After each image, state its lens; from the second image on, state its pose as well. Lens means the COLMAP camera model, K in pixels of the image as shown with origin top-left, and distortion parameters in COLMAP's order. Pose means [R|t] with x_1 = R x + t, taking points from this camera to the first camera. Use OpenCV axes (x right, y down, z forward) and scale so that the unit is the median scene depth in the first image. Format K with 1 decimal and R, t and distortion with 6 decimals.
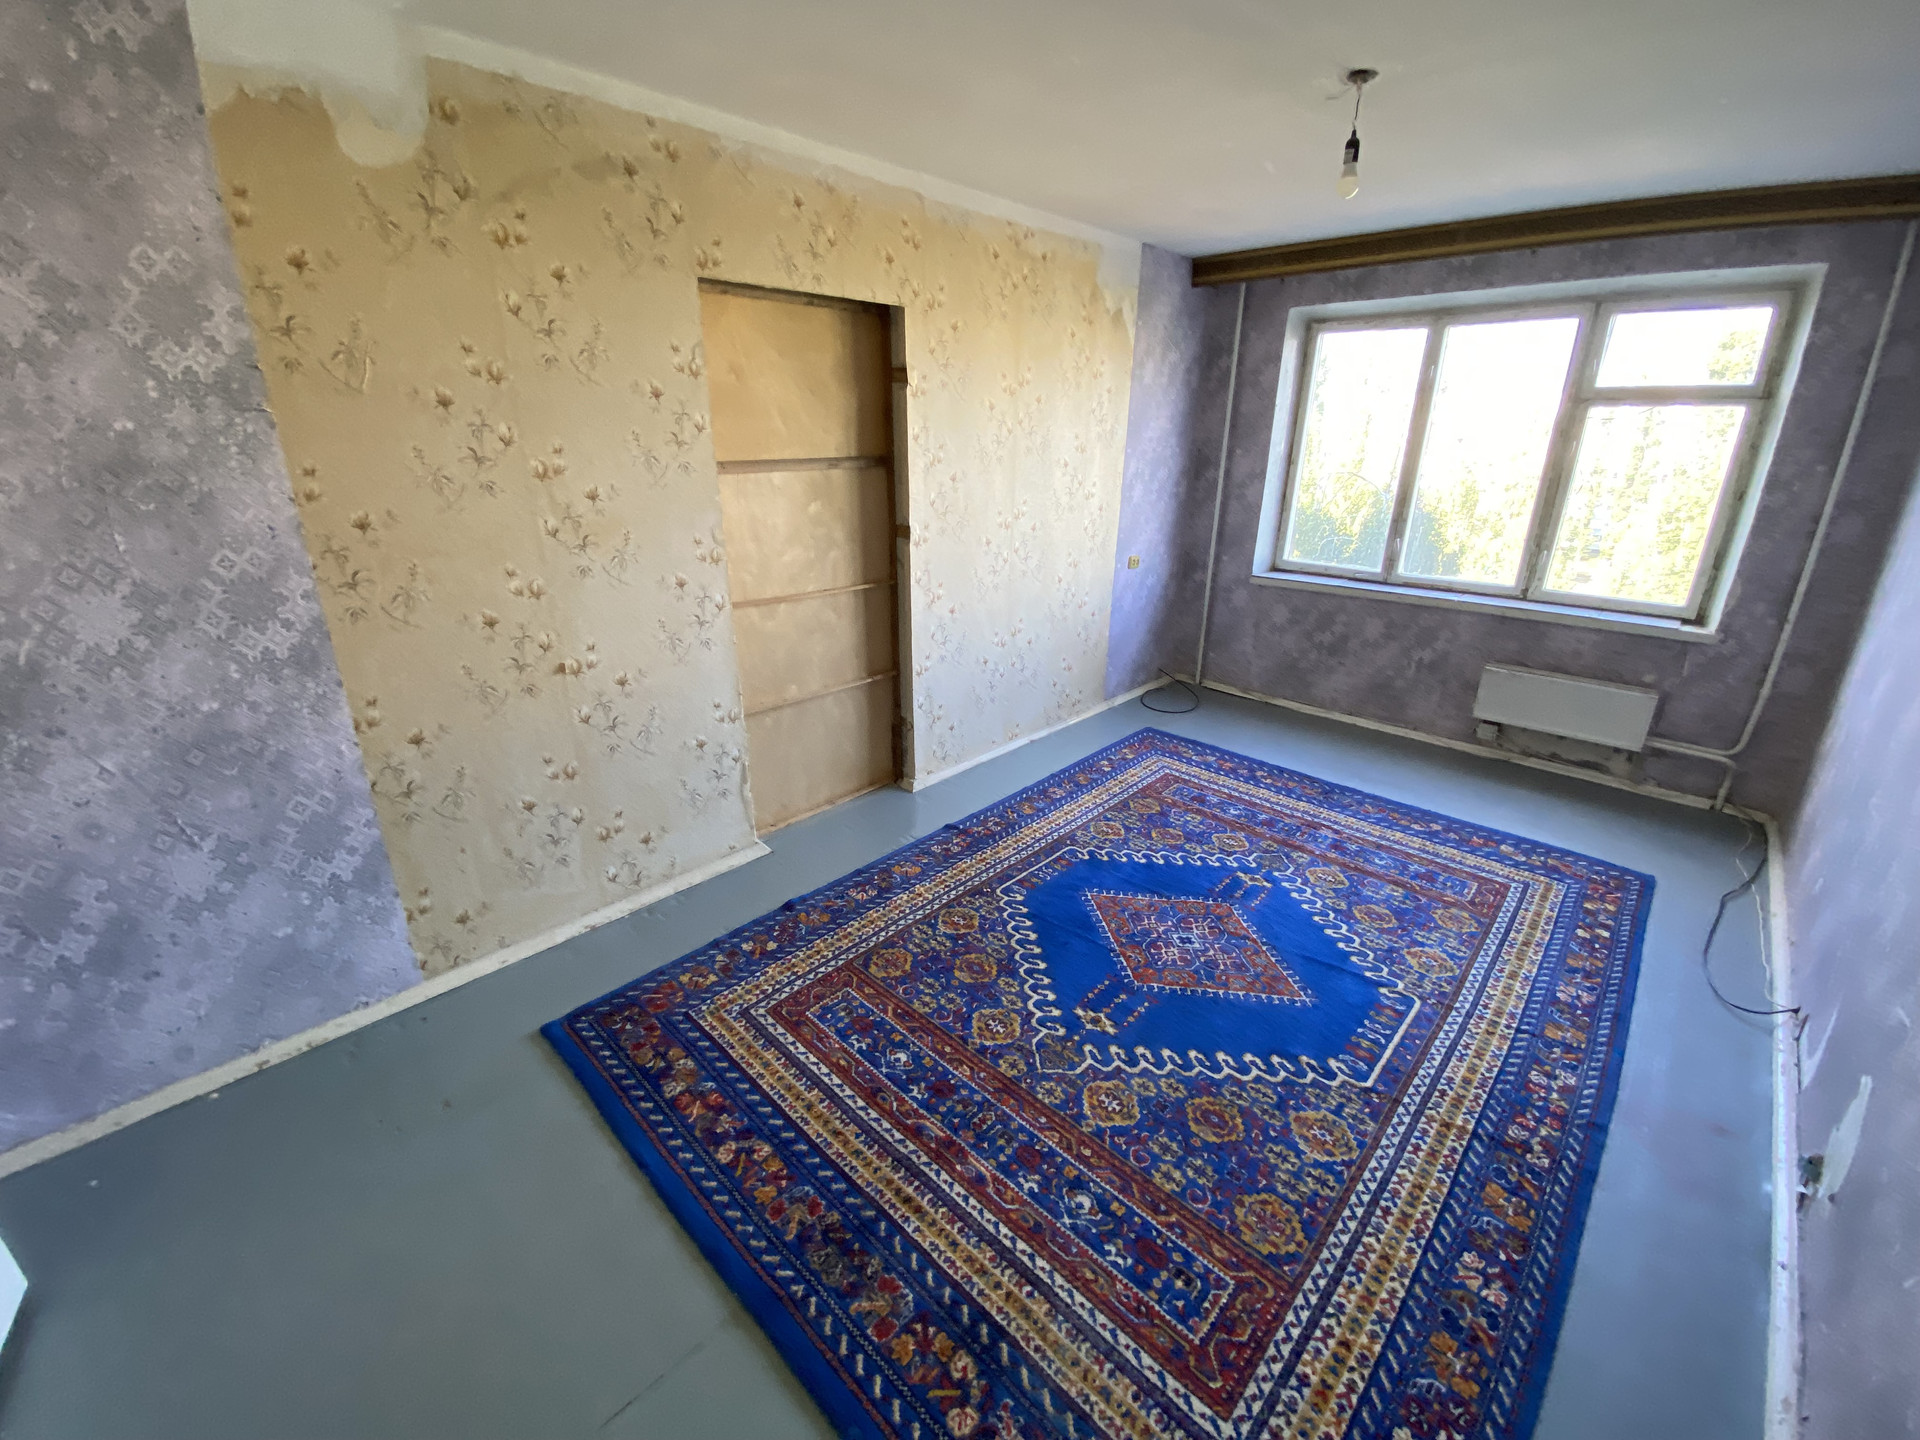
lens RADIAL K [[790.3, 0, 954.8], [0, 790.3, 707.2], [0, 0, 1]] dist [0.020868, -0.018222]
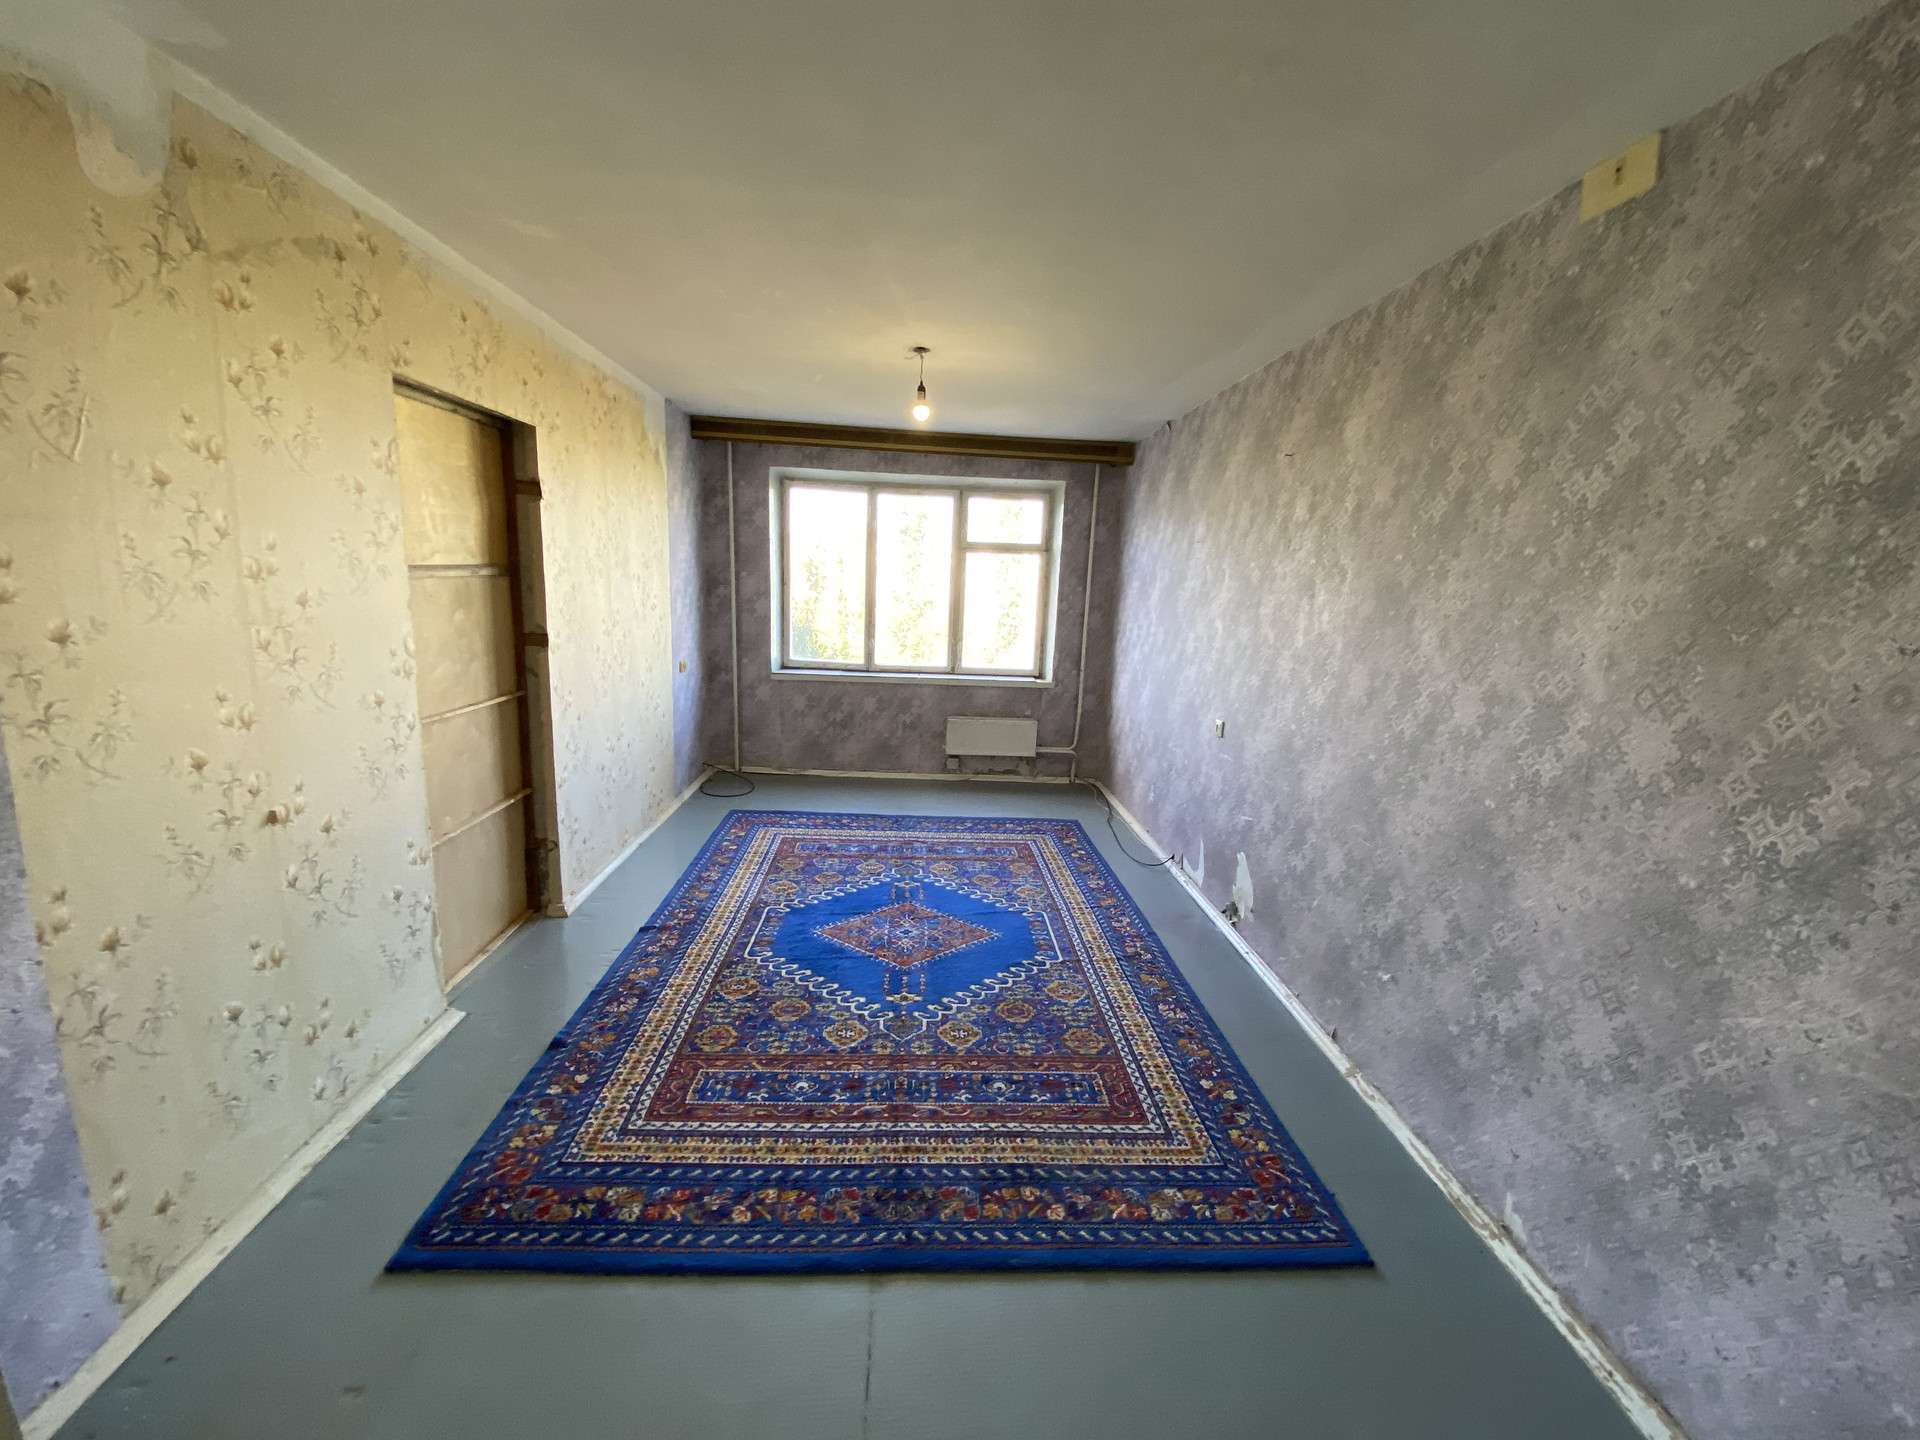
lens RADIAL K [[790.3, 0, 962.9], [0, 790.3, 698.3], [0, 0, 1]] dist [0.020868, -0.018222]
pose [[0.674090, -0.090958, 0.733027, -0.585366], [0.207984, 0.975610, -0.070202, 0.031096], [-0.708763, 0.199780, 0.676567, -0.021144]]
